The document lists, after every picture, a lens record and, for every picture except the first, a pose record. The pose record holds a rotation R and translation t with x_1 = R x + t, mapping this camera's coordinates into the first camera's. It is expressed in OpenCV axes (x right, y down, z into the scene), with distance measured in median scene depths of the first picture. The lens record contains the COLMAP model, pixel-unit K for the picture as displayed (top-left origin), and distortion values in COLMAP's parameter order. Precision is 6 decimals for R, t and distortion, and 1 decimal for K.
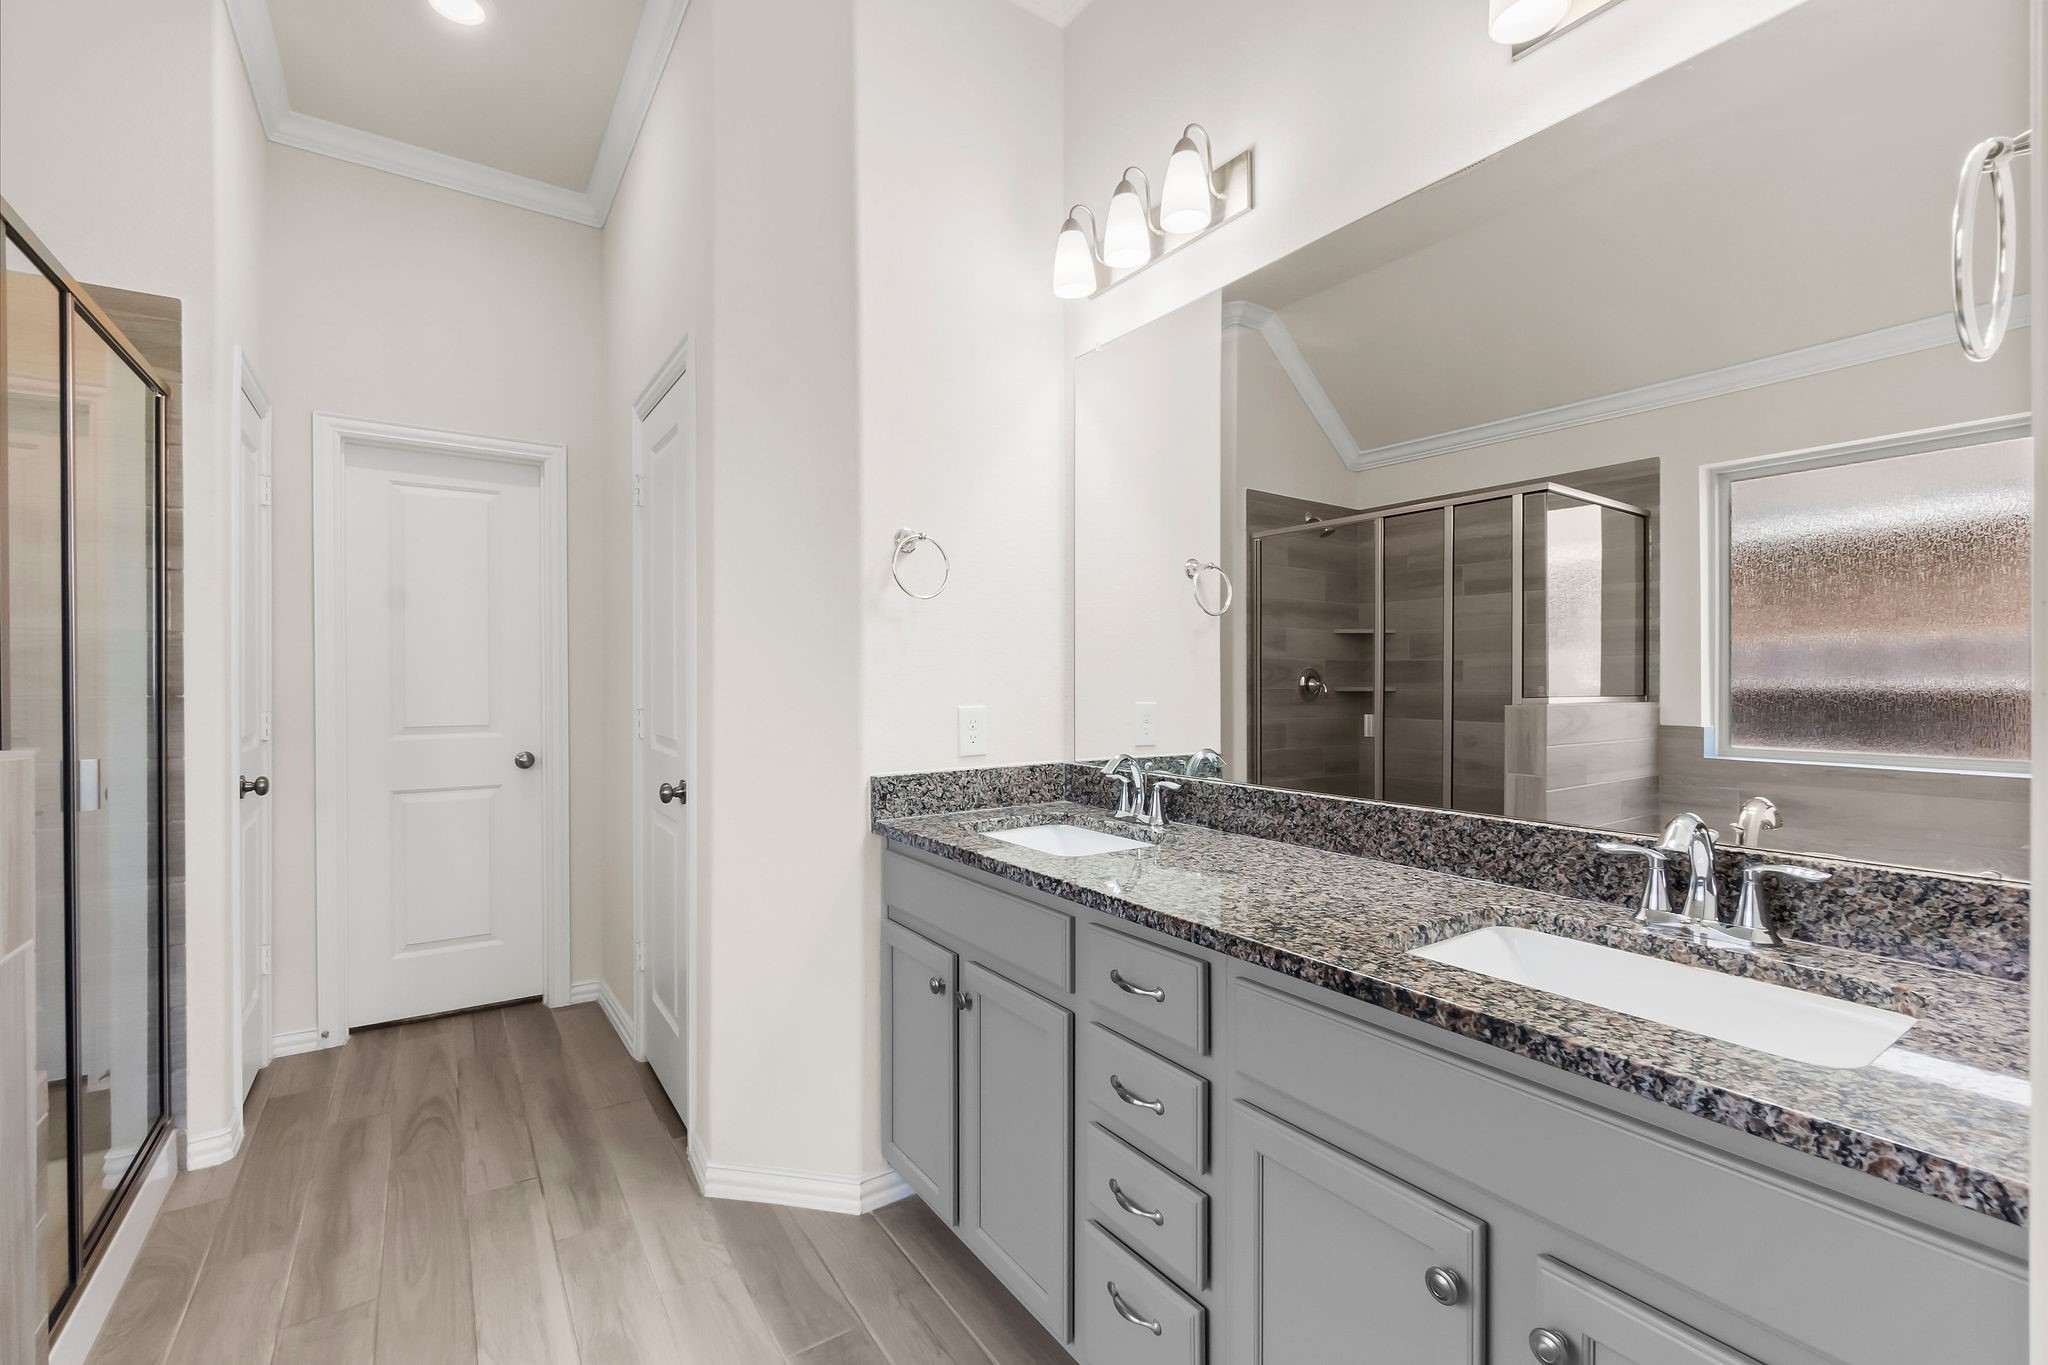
lens RADIAL K [[896.4, 0, 1035.2], [0, 896.4, 682.3], [0, 0, 1]] dist [-0.007918, 0.000913]
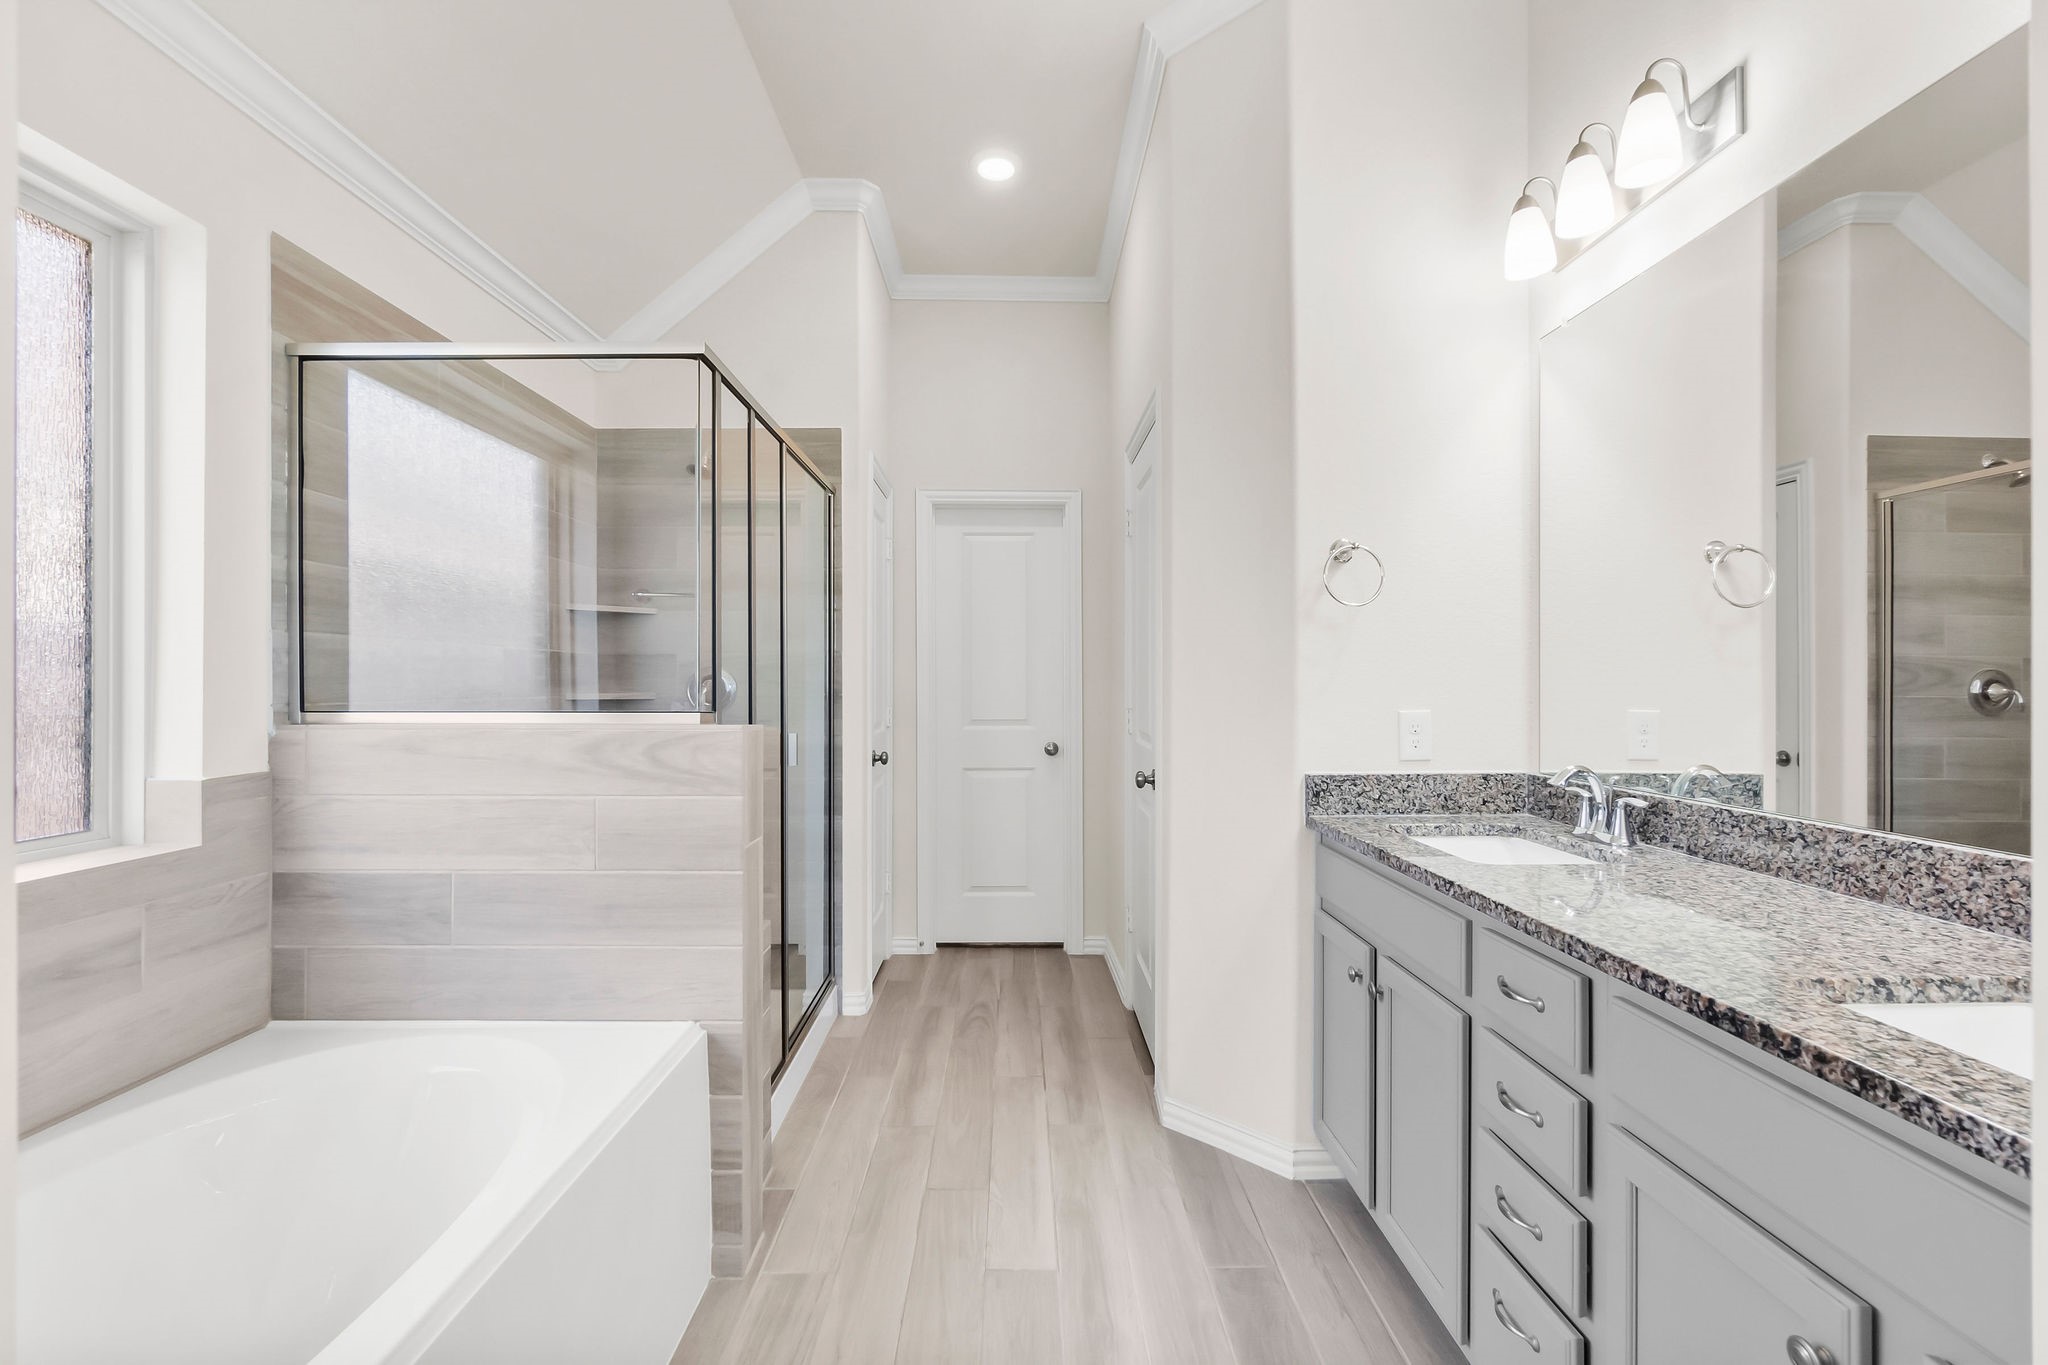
lens RADIAL K [[896.4, 0, 1016.4], [0, 896.4, 684.2], [0, 0, 1]] dist [-0.007918, 0.000913]
pose [[0.829159, 0.001515, -0.559010, 0.128071], [-0.003035, 0.999994, -0.001792, 0.000292], [0.559004, 0.003182, 0.829159, -0.081962]]
